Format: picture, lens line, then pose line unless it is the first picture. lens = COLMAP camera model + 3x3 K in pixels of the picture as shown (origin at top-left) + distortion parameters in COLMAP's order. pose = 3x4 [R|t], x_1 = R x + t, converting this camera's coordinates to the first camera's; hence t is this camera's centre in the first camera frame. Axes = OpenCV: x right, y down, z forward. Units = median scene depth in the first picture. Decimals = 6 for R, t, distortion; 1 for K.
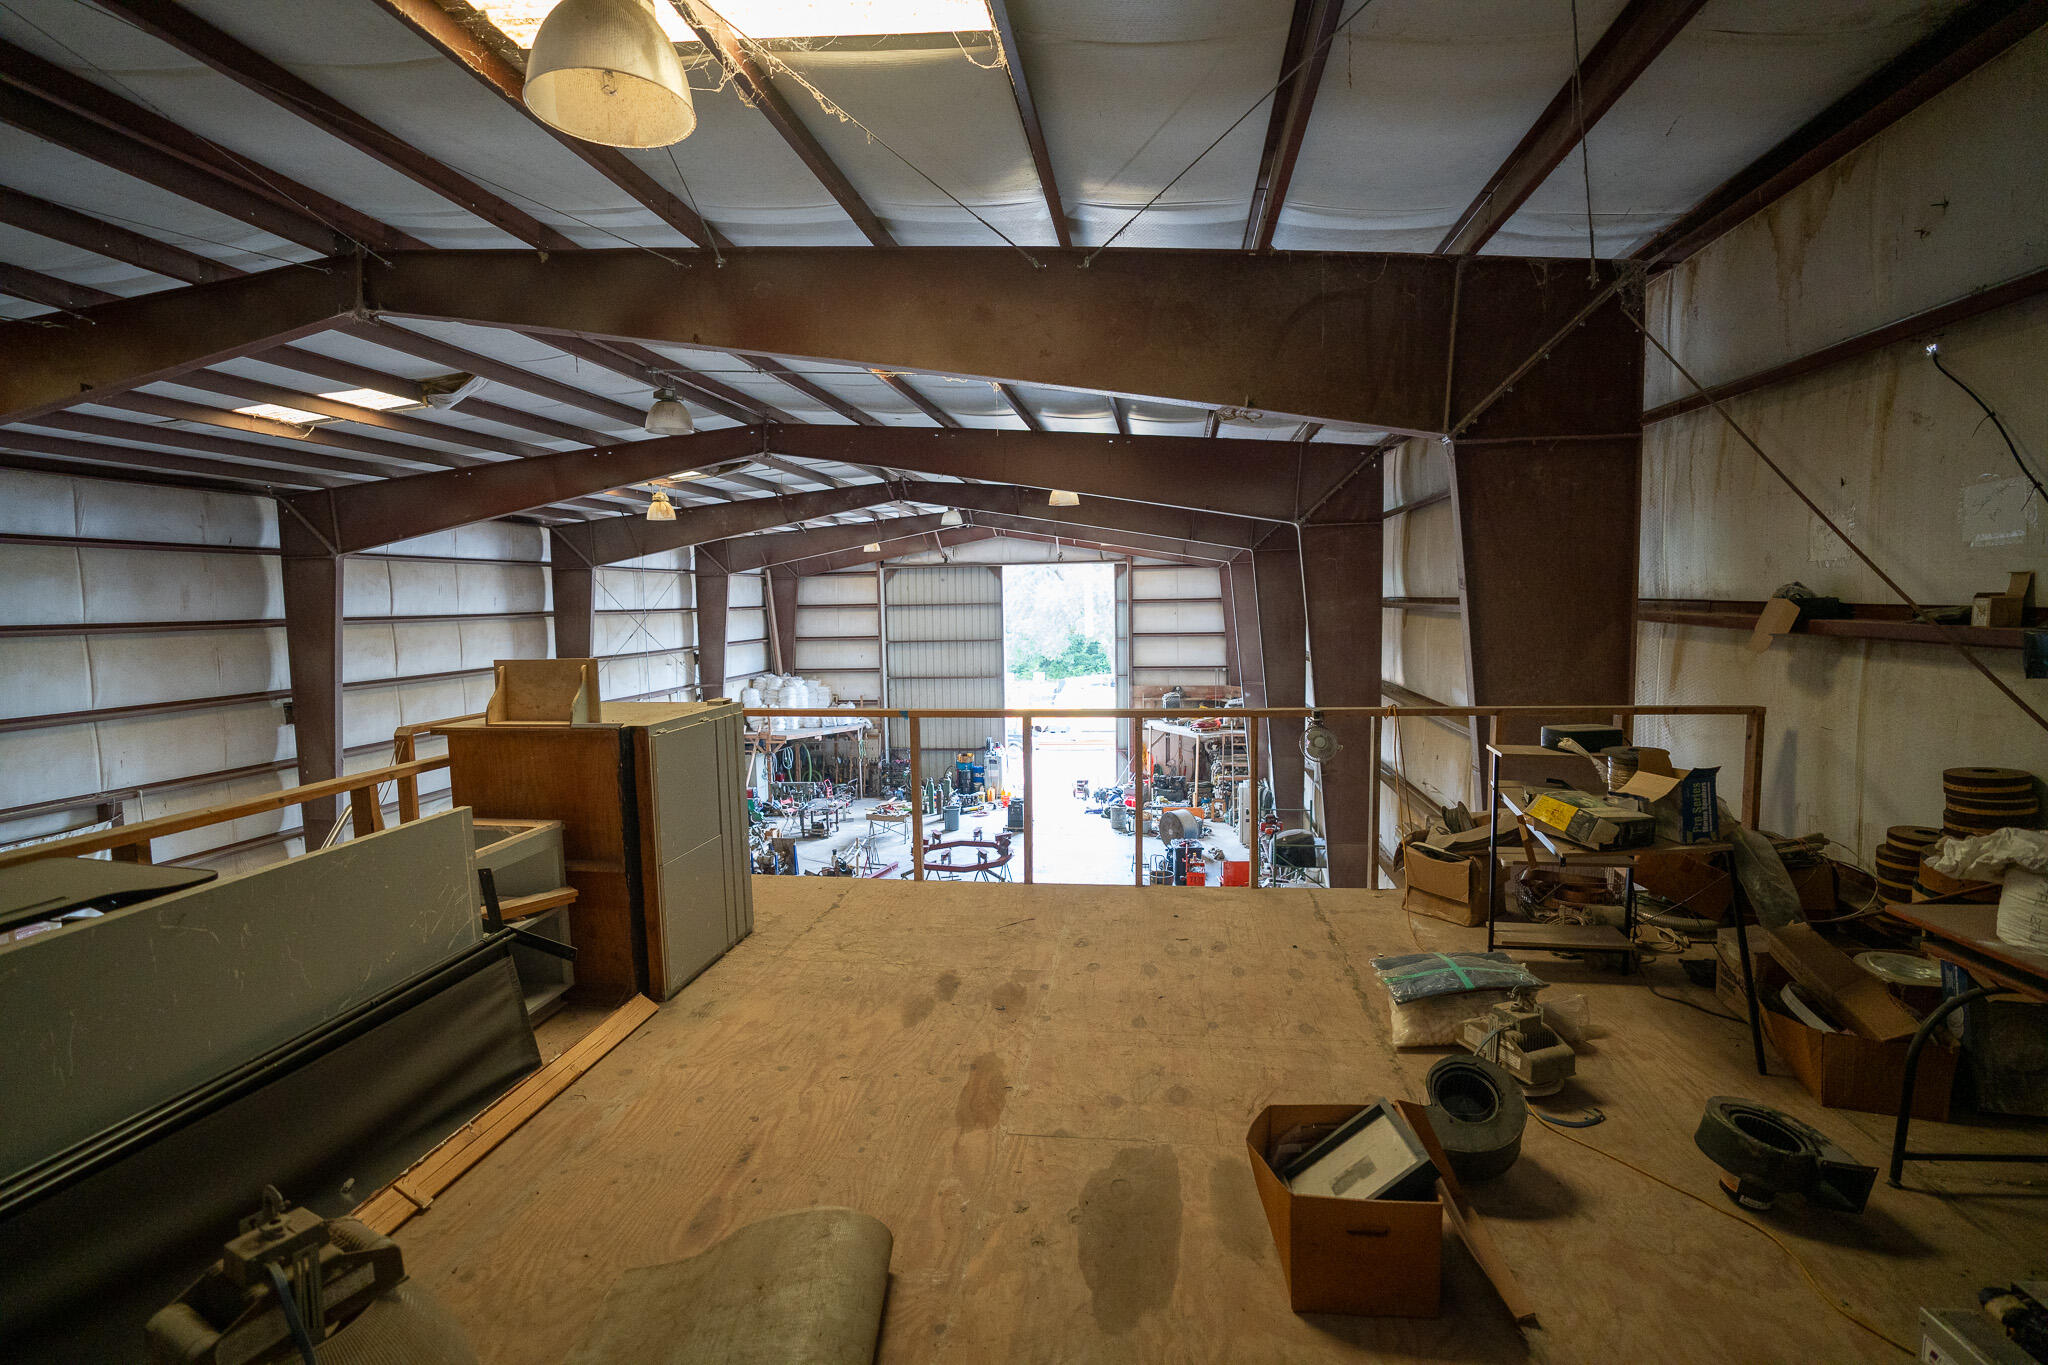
lens RADIAL K [[953.2, 0, 1023.7], [0, 953.2, 678.9], [0, 0, 1]] dist [-0.068650, 0.026964]
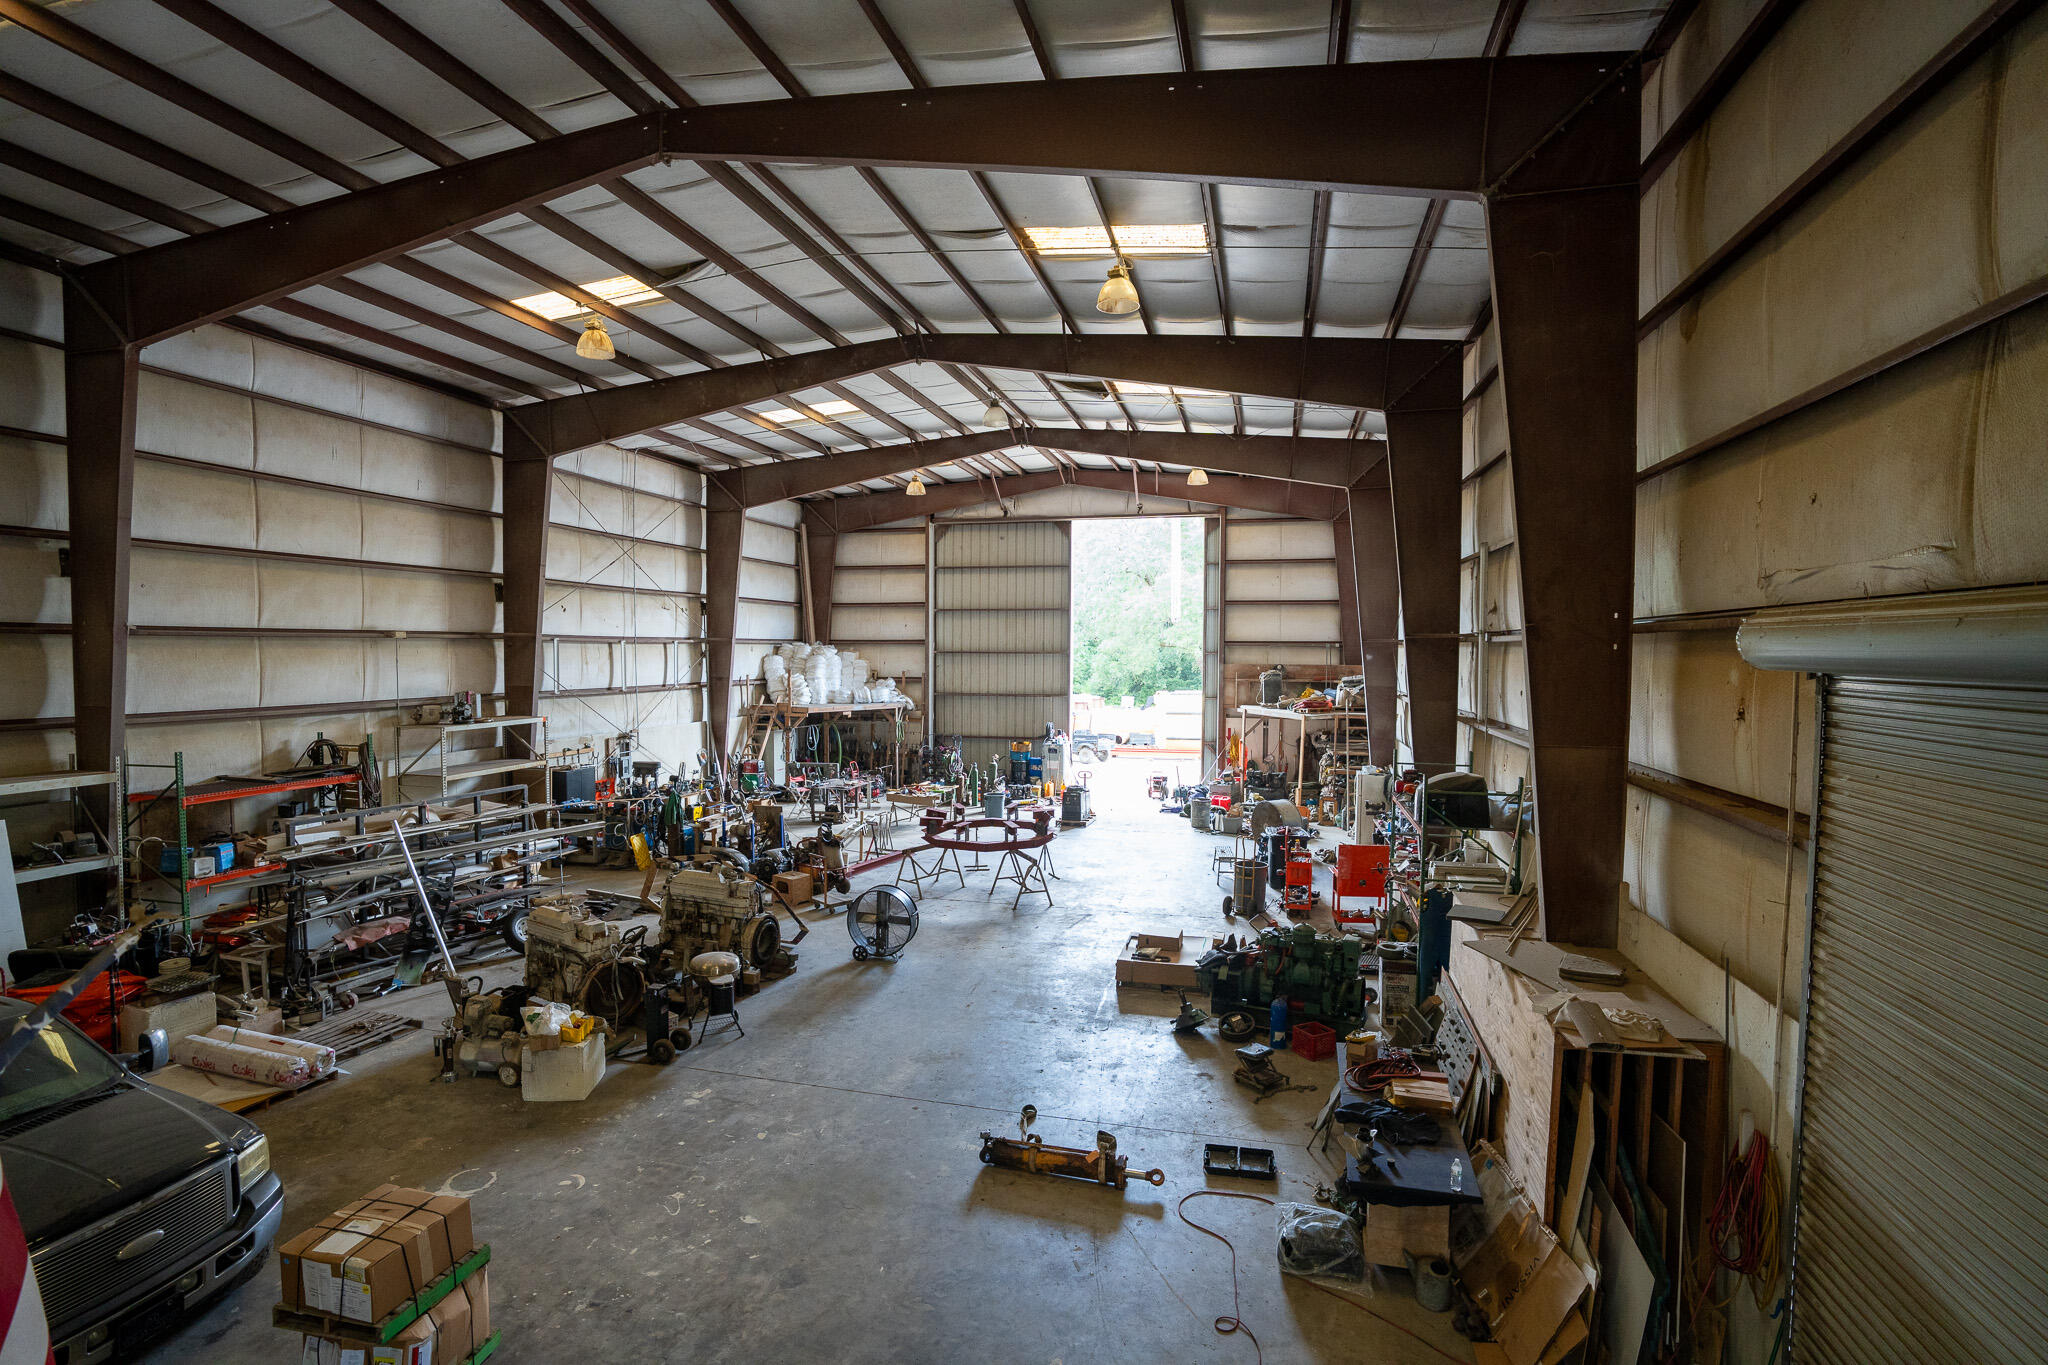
lens RADIAL K [[967.4, 0, 1024.0], [0, 967.4, 682.5], [0, 0, 1]] dist [-0.061105, 0.026494]
pose [[0.994507, 0.026994, -0.101131, 0.027444], [-0.031794, 0.998428, -0.046162, 0.068321], [0.099726, 0.049124, 0.993802, 0.153799]]
